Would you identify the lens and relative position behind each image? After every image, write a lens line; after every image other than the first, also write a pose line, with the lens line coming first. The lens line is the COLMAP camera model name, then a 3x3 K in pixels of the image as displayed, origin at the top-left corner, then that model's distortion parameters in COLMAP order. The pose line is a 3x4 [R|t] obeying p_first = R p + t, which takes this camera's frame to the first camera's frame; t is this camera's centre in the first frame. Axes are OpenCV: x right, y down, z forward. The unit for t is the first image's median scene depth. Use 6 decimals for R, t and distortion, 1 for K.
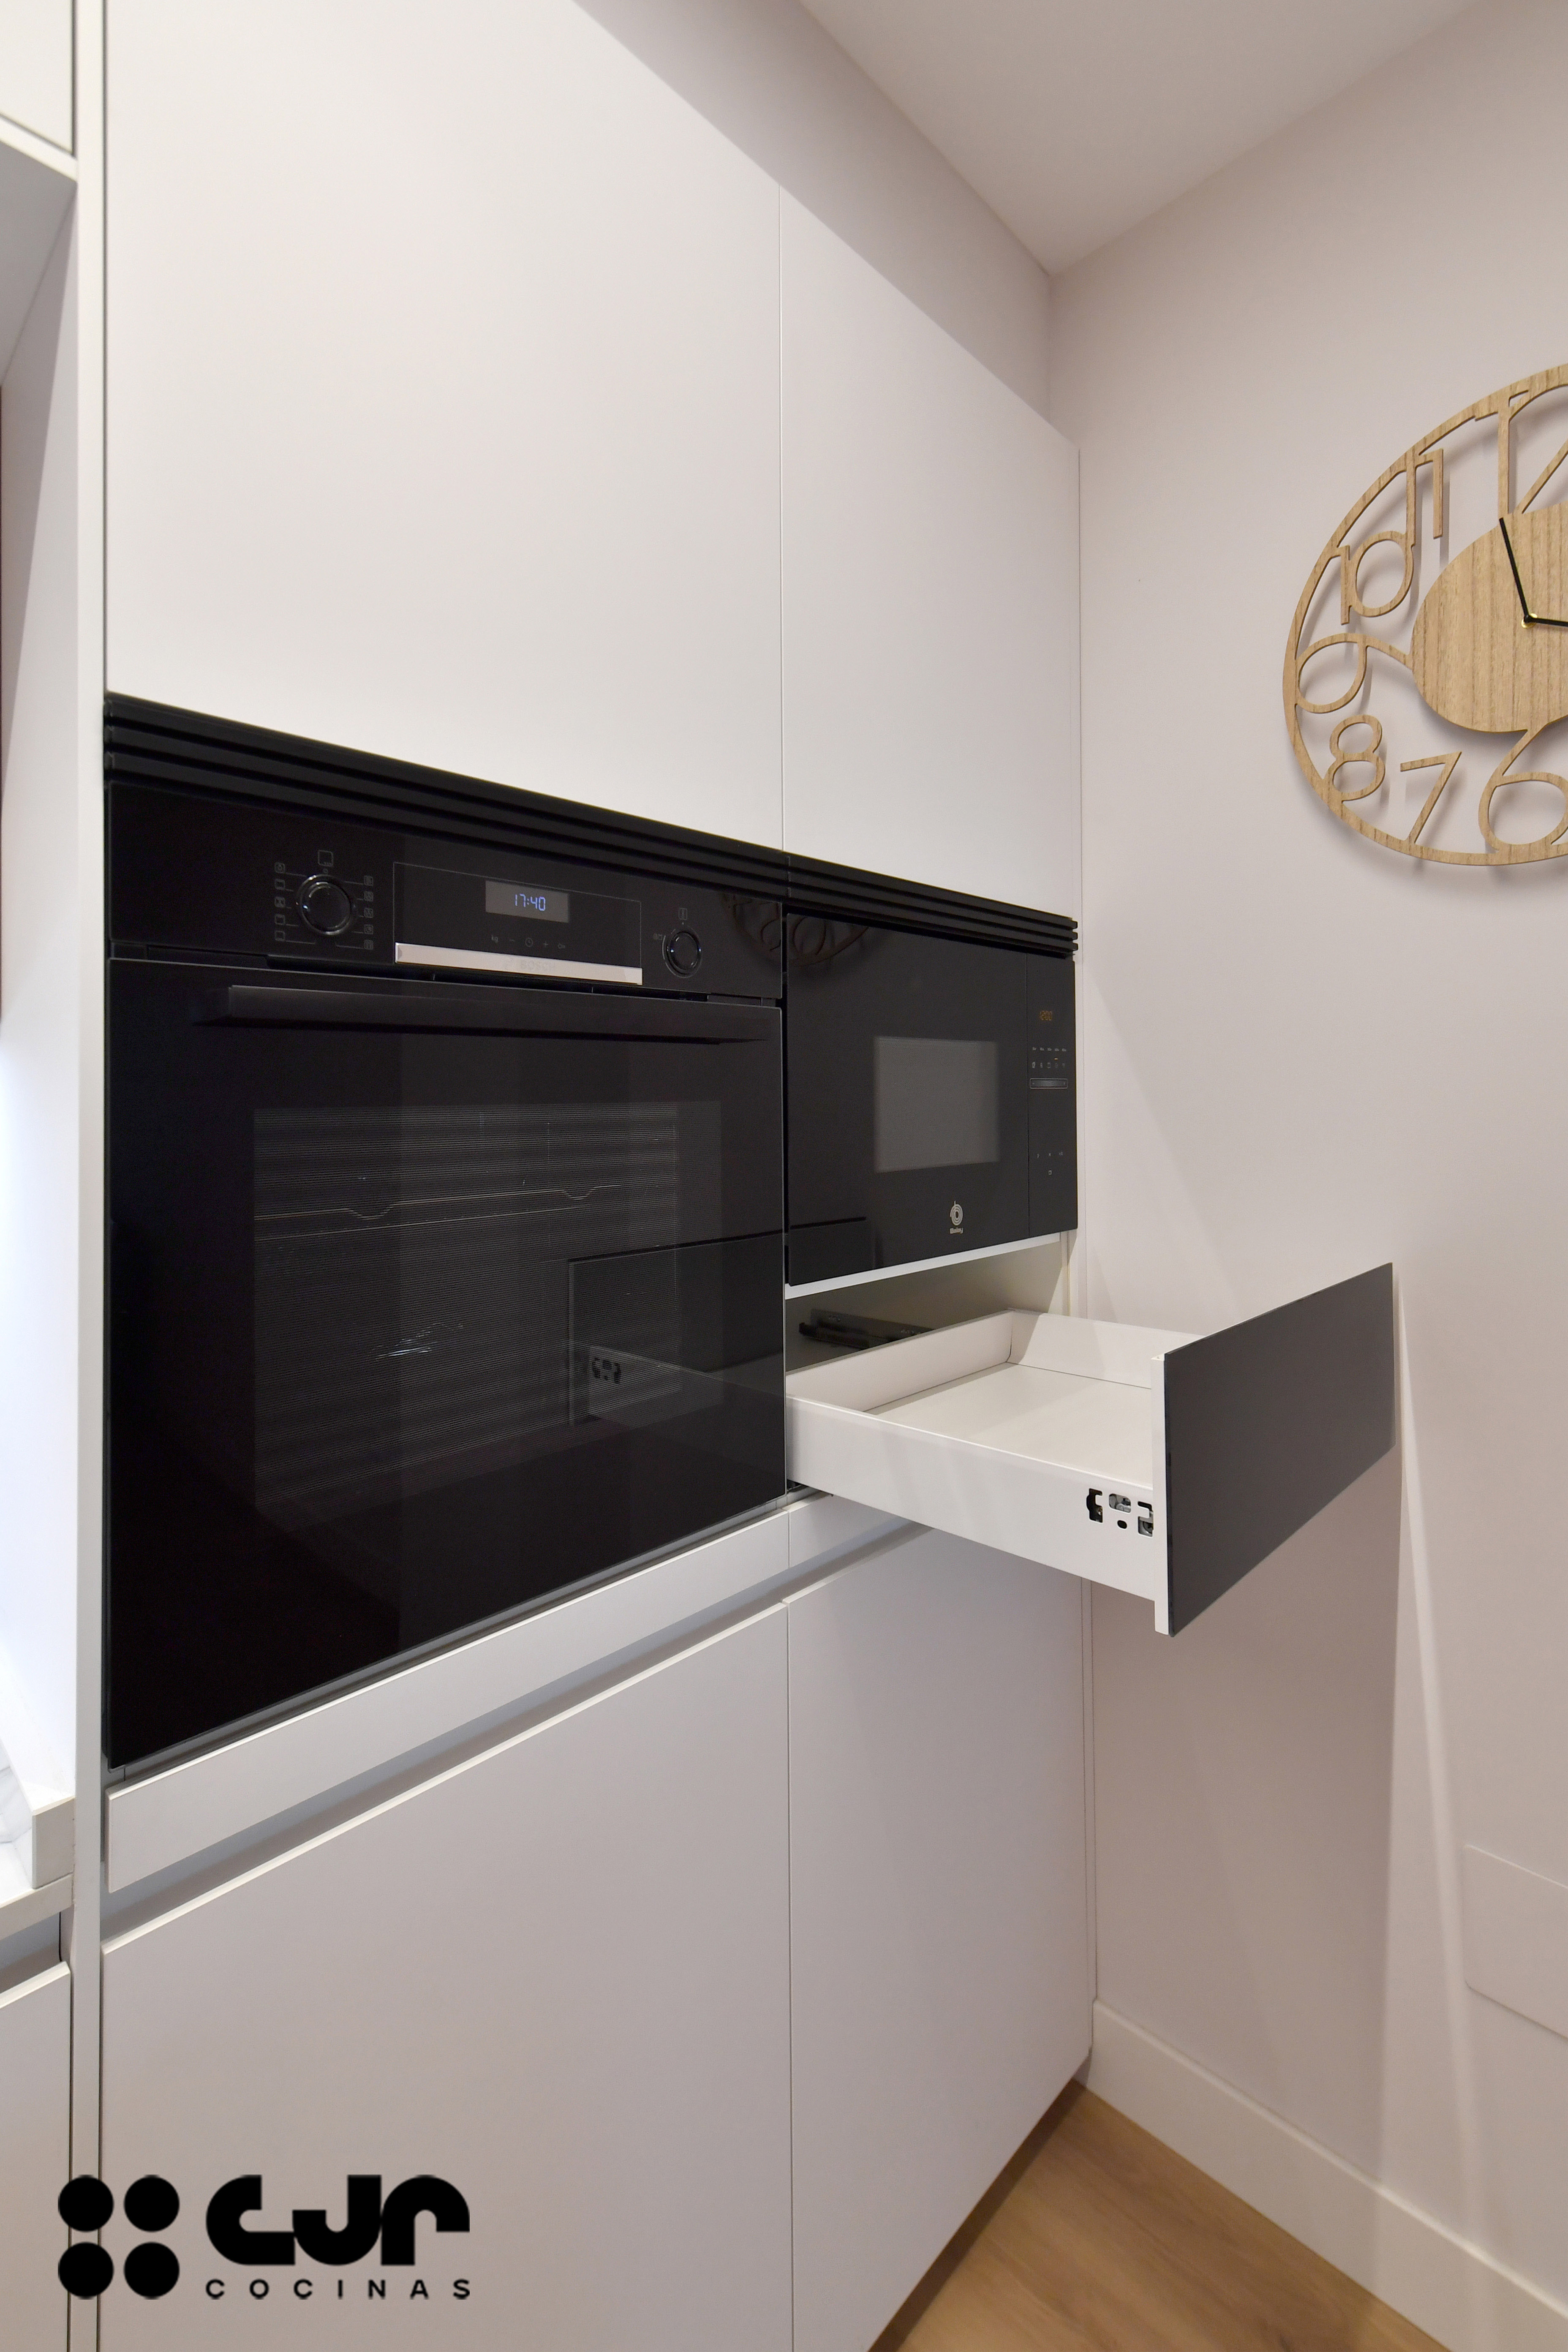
lens RADIAL K [[1116.8, 0, 768.0], [0, 1116.8, 1118.3], [0, 0, 1]] dist [0.000190, -0.000061]
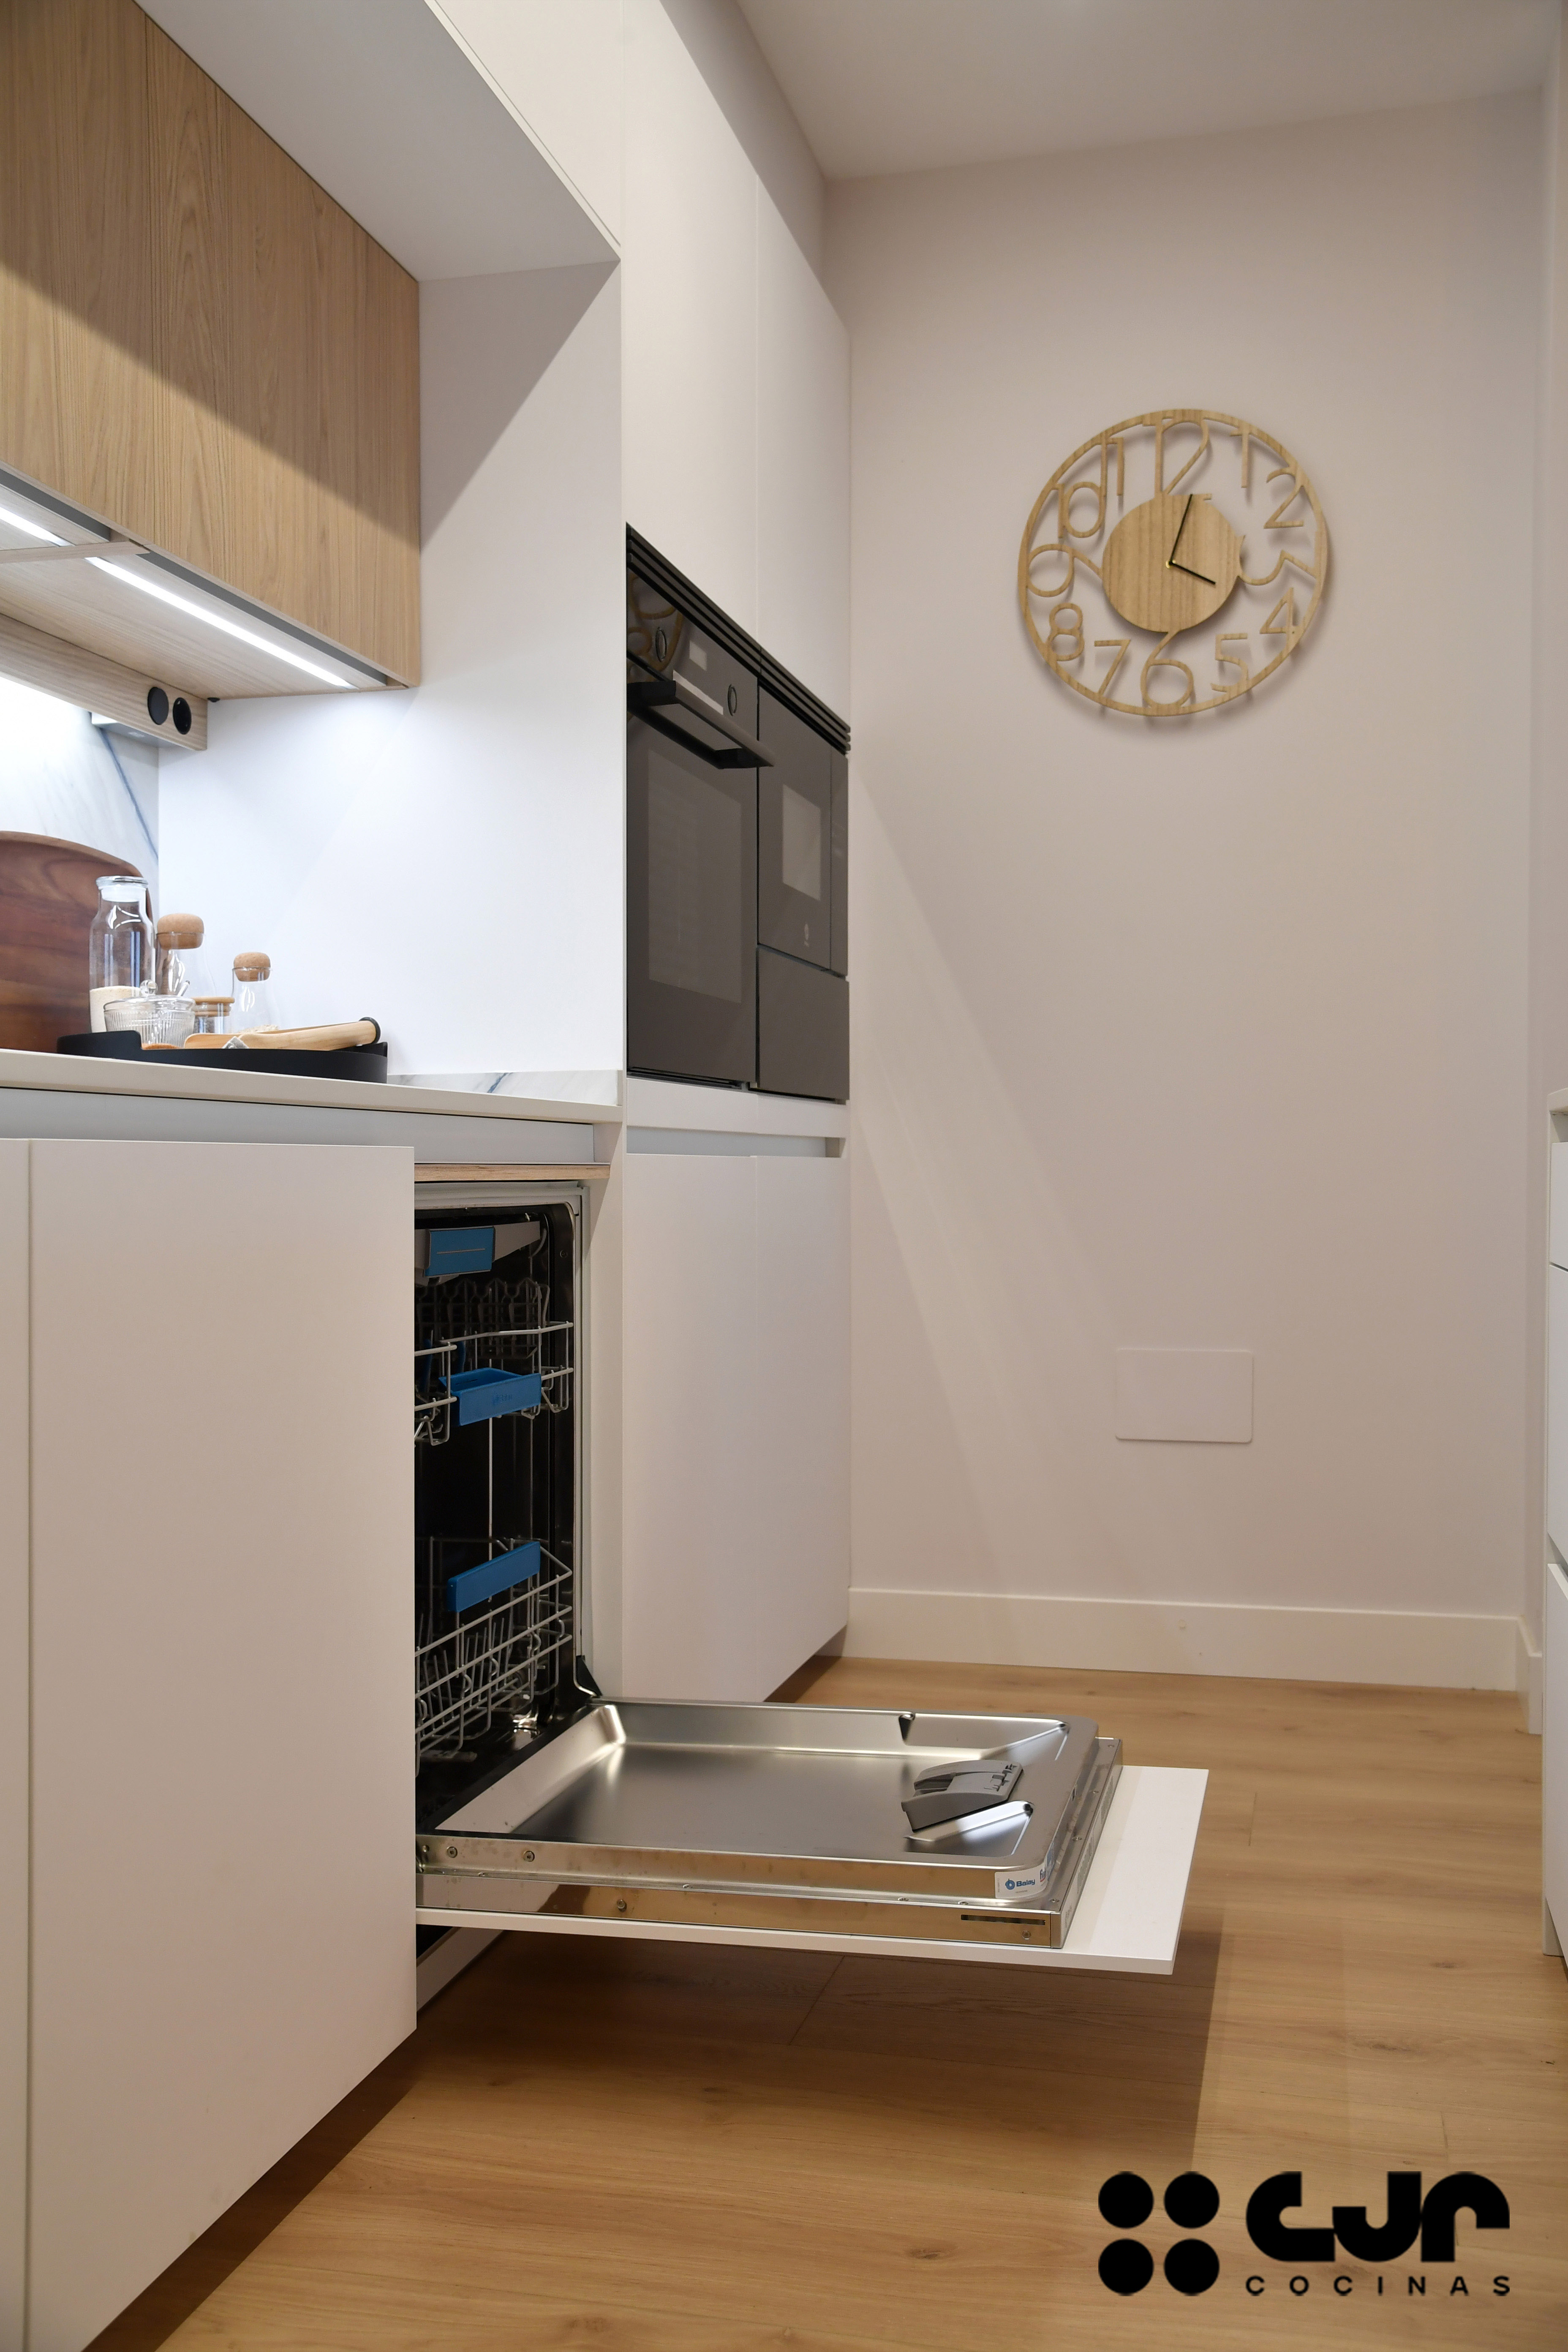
lens RADIAL K [[2158.5, 0, 784.2], [0, 2158.5, 1244.8], [0, 0, 1]] dist [-0.034706, 0.080431]
pose [[0.870603, 0.002719, 0.491978, -1.213108], [-0.015978, 0.999613, 0.022750, 0.432183], [-0.491726, -0.027667, 0.870310, -1.326570]]
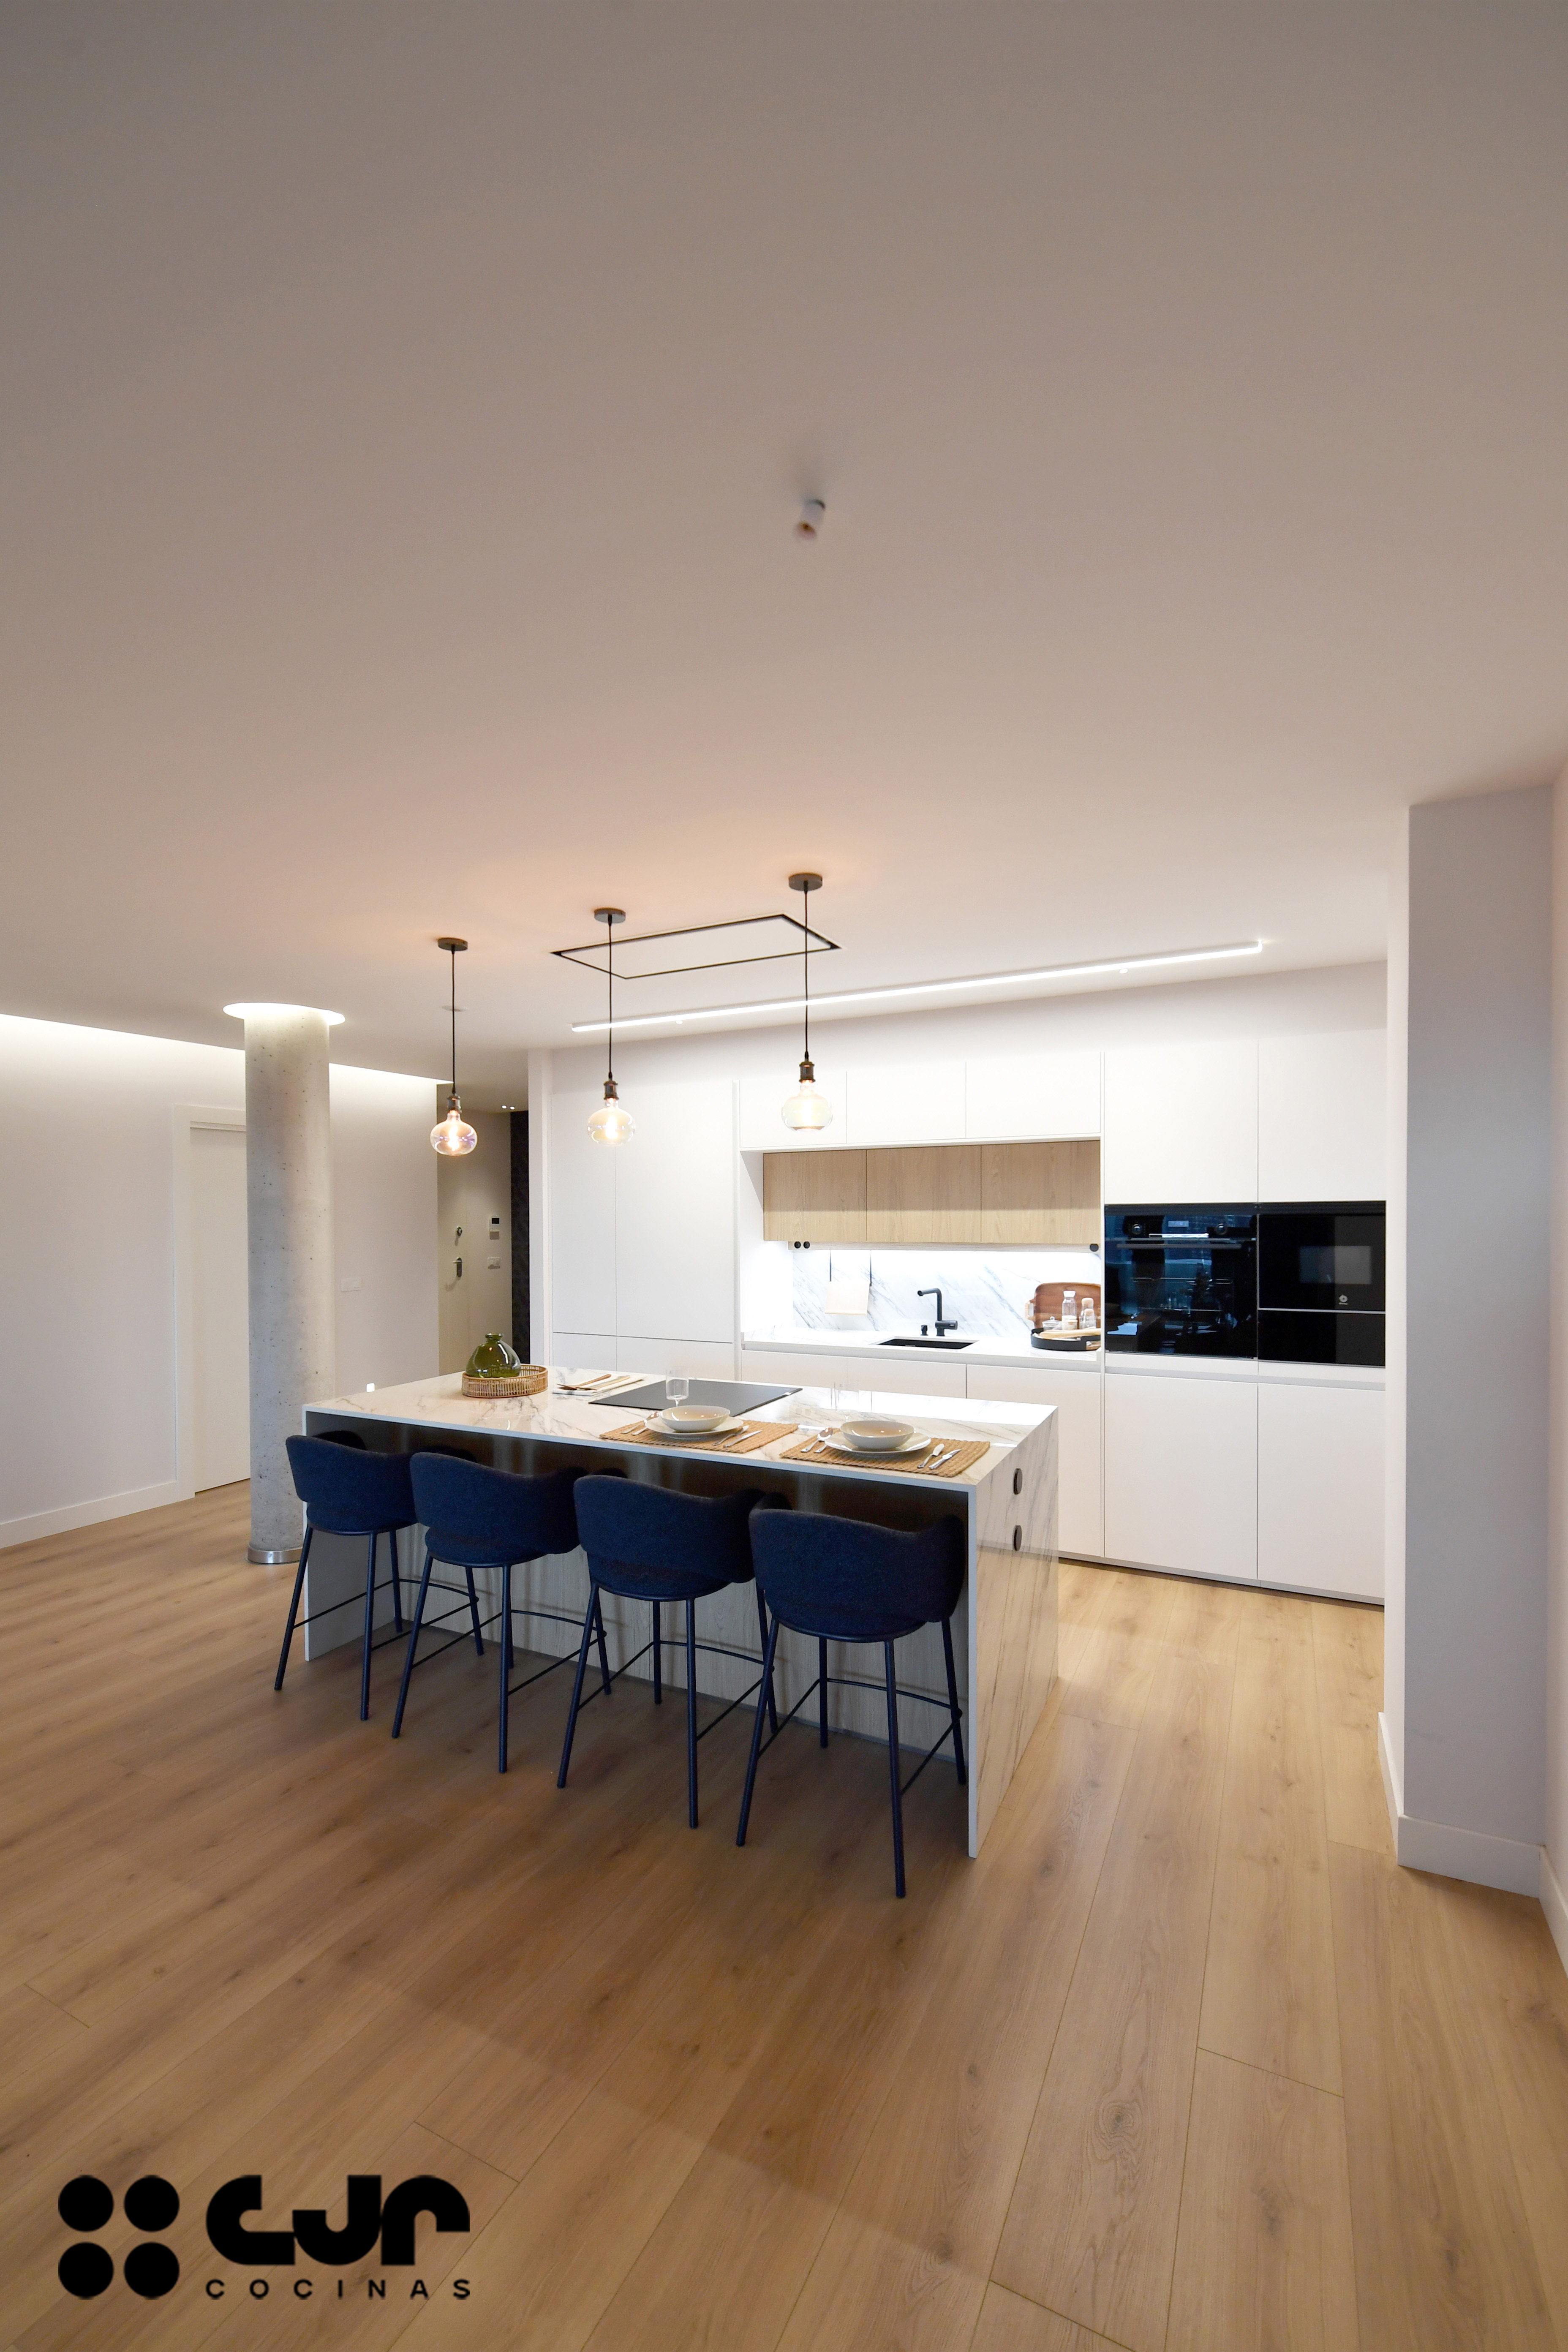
lens RADIAL K [[948.0, 0, 781.4], [0, 948.0, 1224.1], [0, 0, 1]] dist [0.016489, -0.010985]
pose [[0.288922, 0.029421, -0.956901, 2.579187], [0.009717, 0.999386, 0.033661, -0.262439], [0.957303, -0.019024, 0.288458, -1.527798]]
